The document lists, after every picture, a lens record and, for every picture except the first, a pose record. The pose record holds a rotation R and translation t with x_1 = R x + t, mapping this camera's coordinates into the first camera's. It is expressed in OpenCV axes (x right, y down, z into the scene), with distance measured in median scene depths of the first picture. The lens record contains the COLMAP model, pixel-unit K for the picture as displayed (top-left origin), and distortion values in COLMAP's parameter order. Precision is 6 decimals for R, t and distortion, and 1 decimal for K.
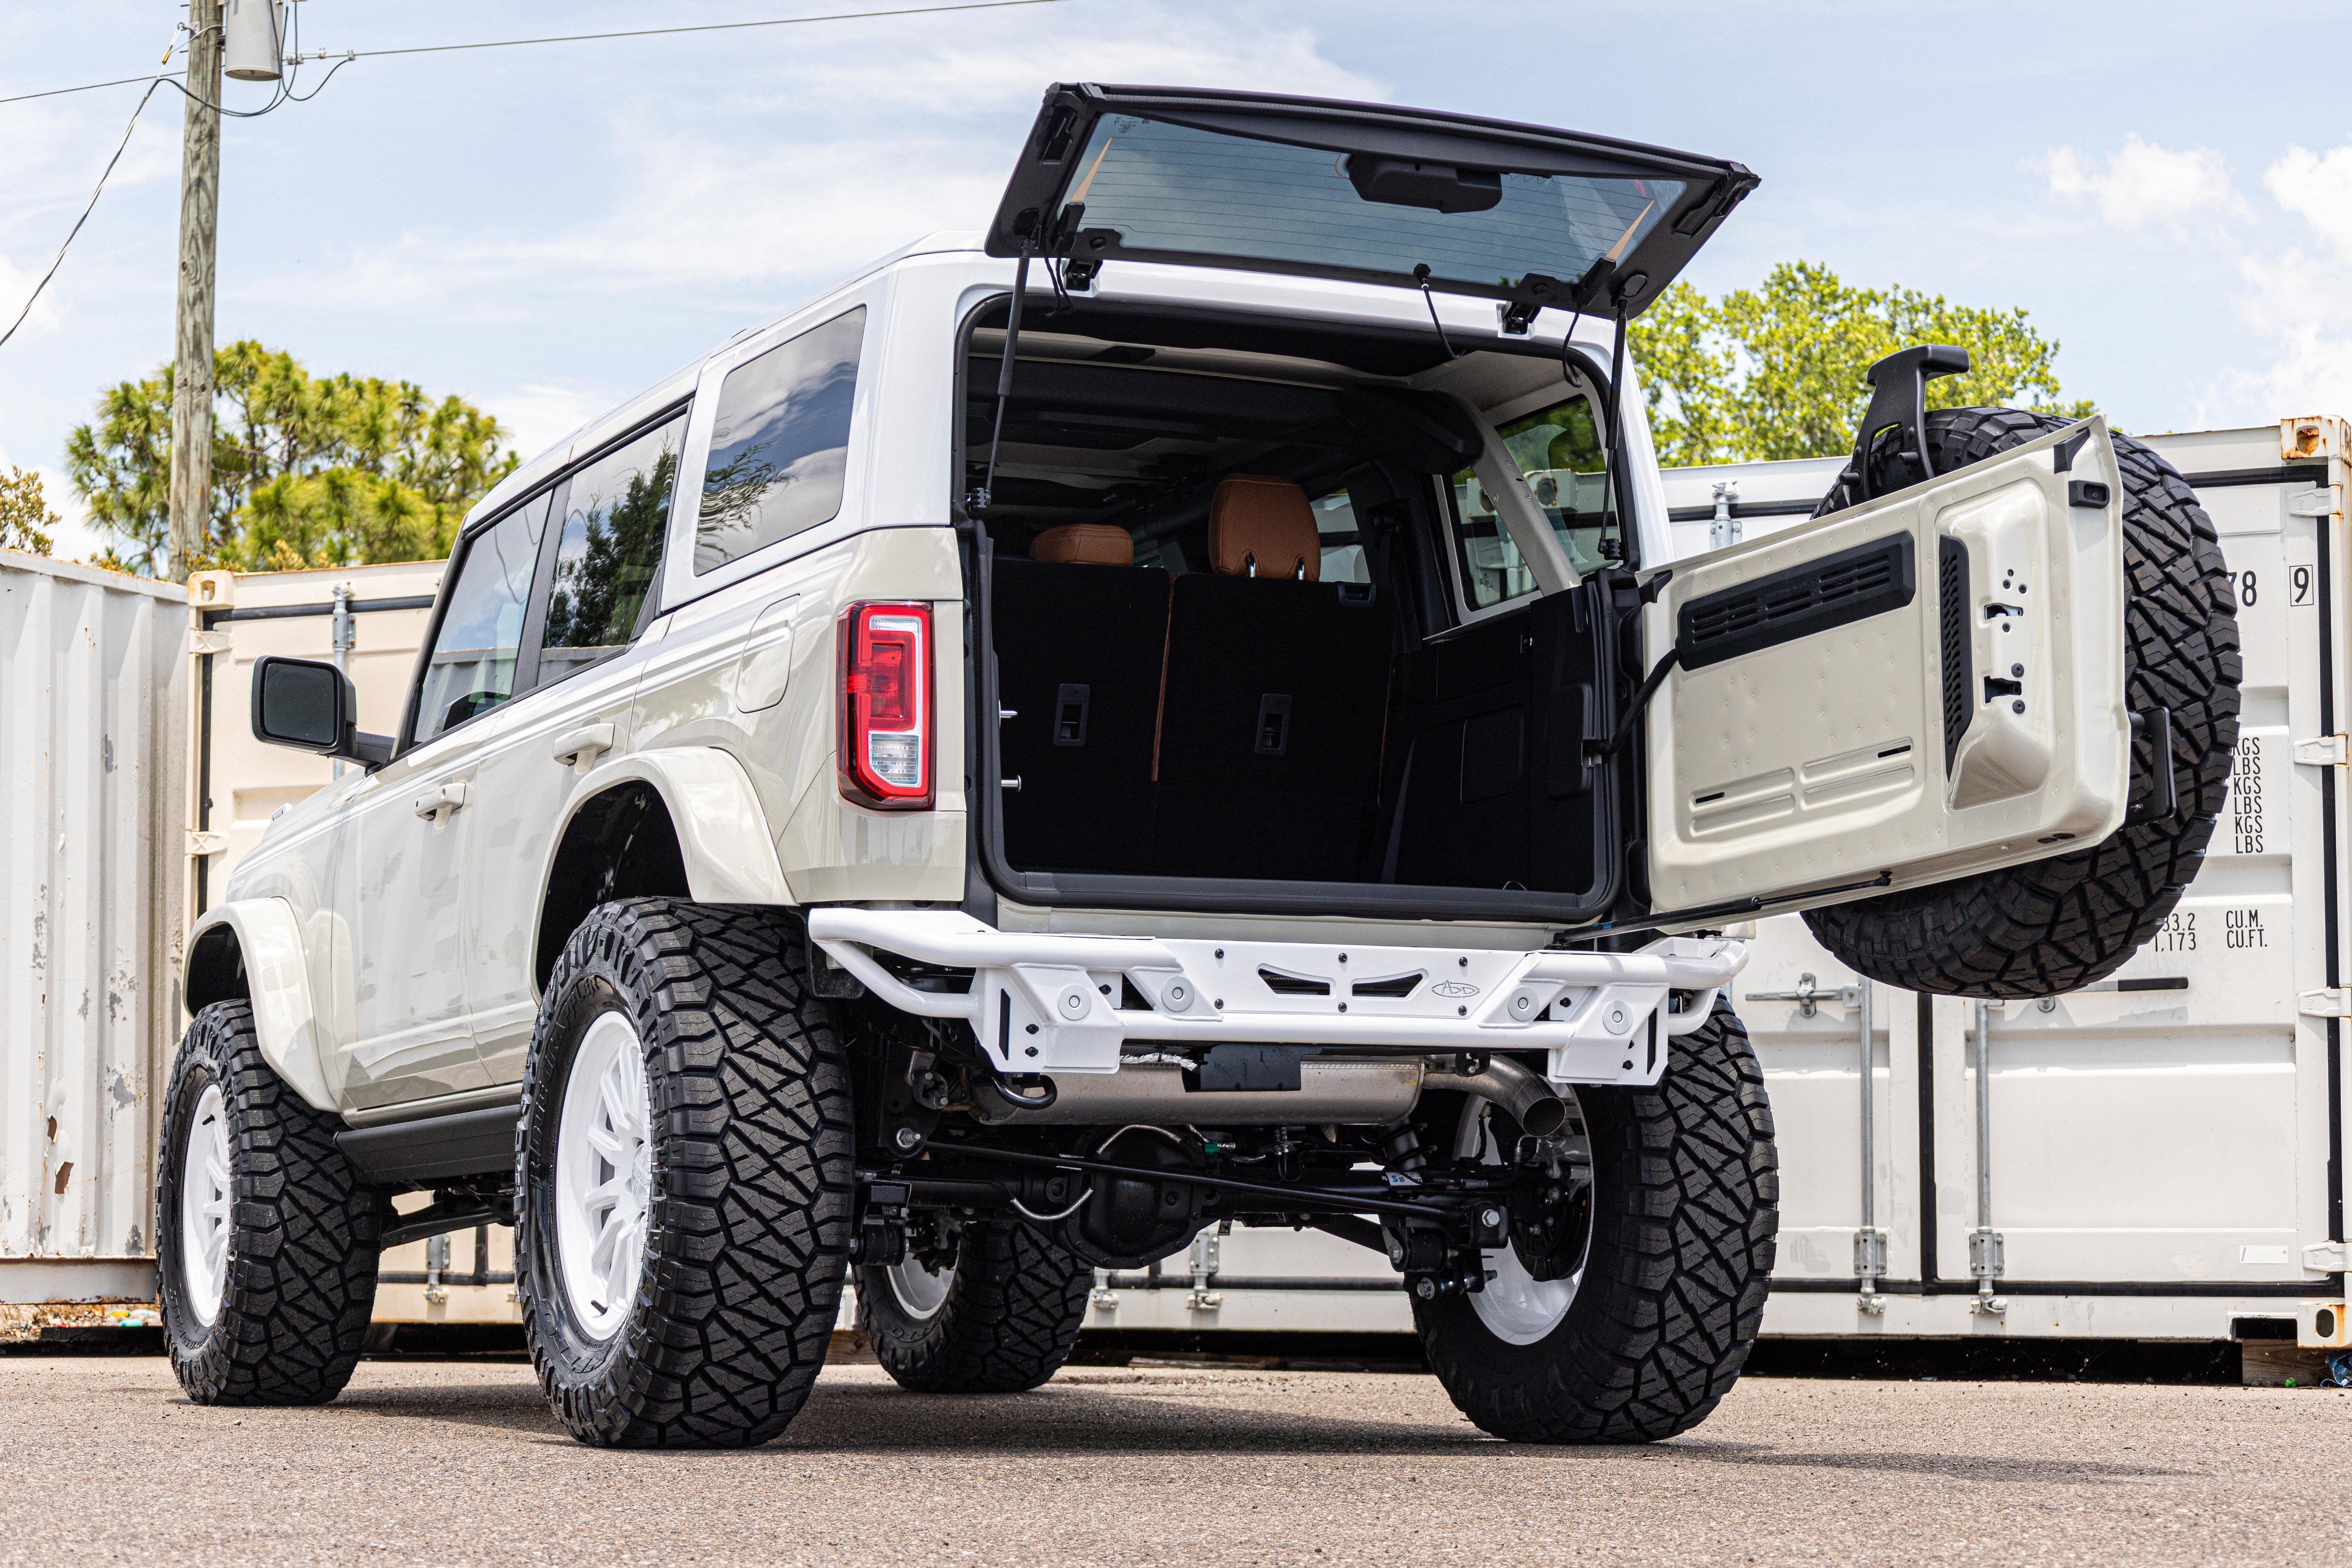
lens RADIAL K [[4894.4, 0, 1160.1], [0, 4894.4, 761.1], [0, 0, 1]] dist [-0.038321, 0.000000]
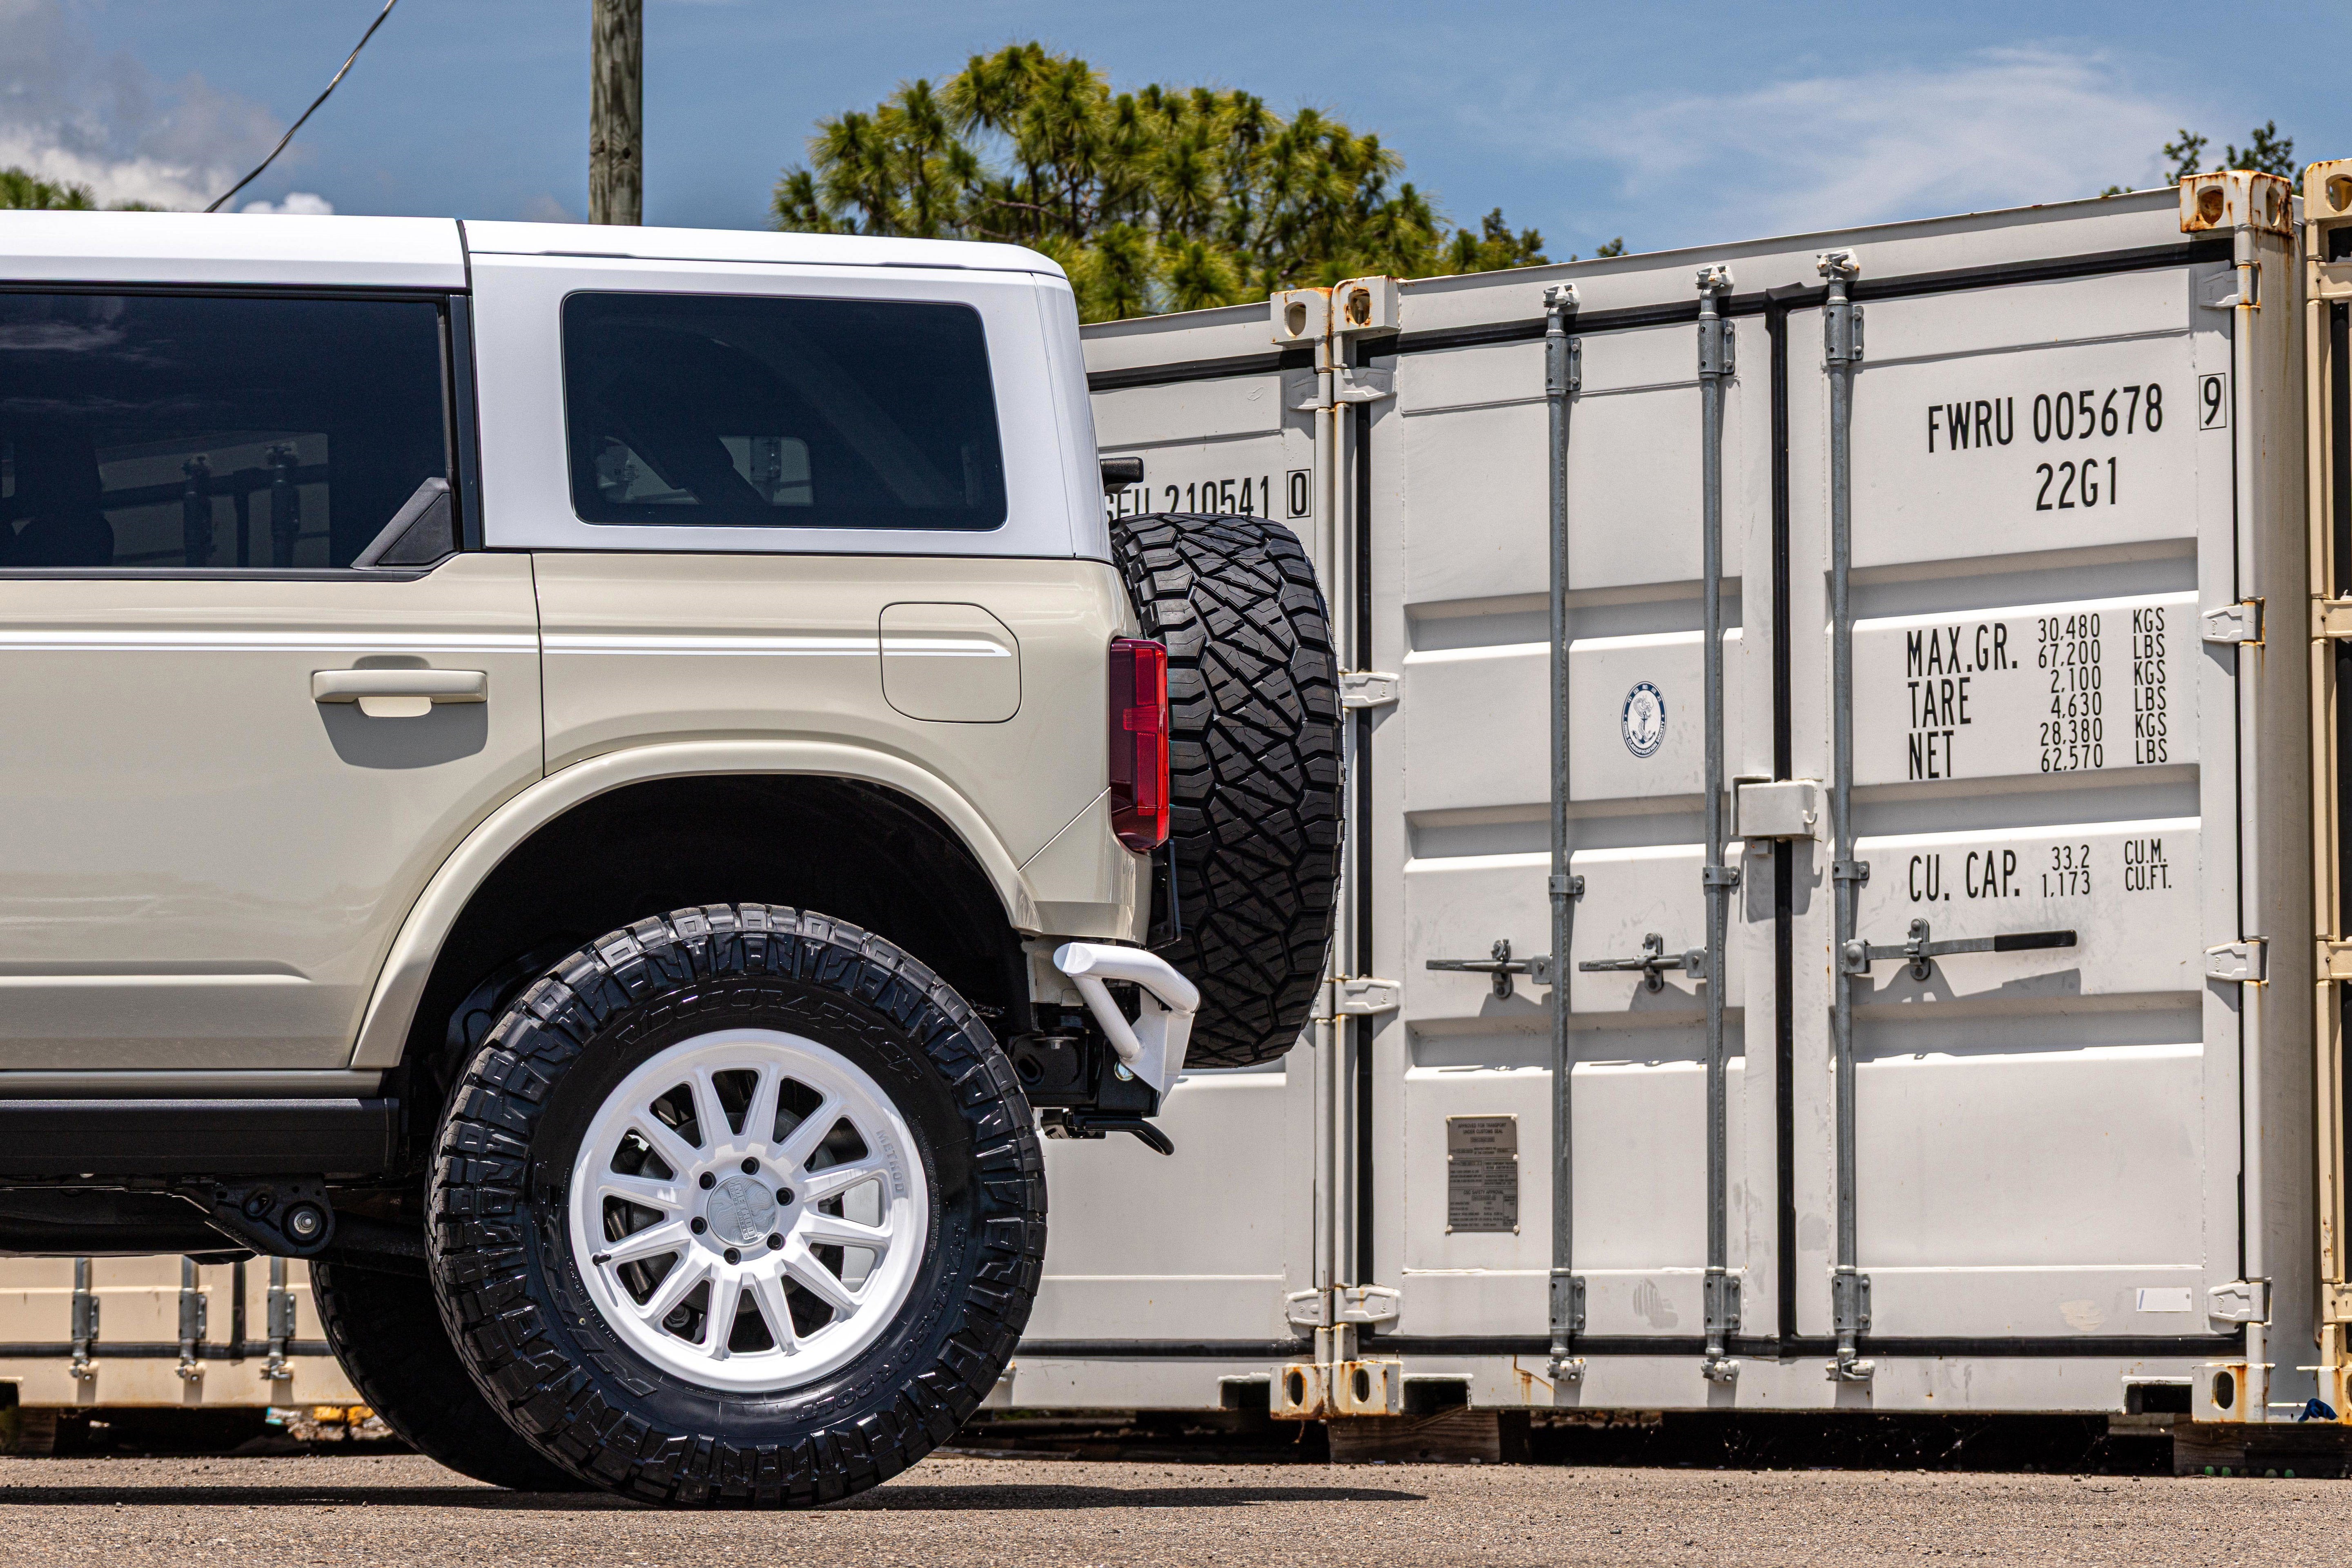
lens RADIAL K [[7123.3, 0, 1166.4], [0, 7123.3, 797.8], [0, 0, 1]] dist [-0.034405, 0.000000]
pose [[0.976818, -0.025136, -0.212590, 0.354261], [0.031077, 0.999213, 0.024649, -0.008464], [0.211803, -0.030684, 0.976830, -0.108572]]
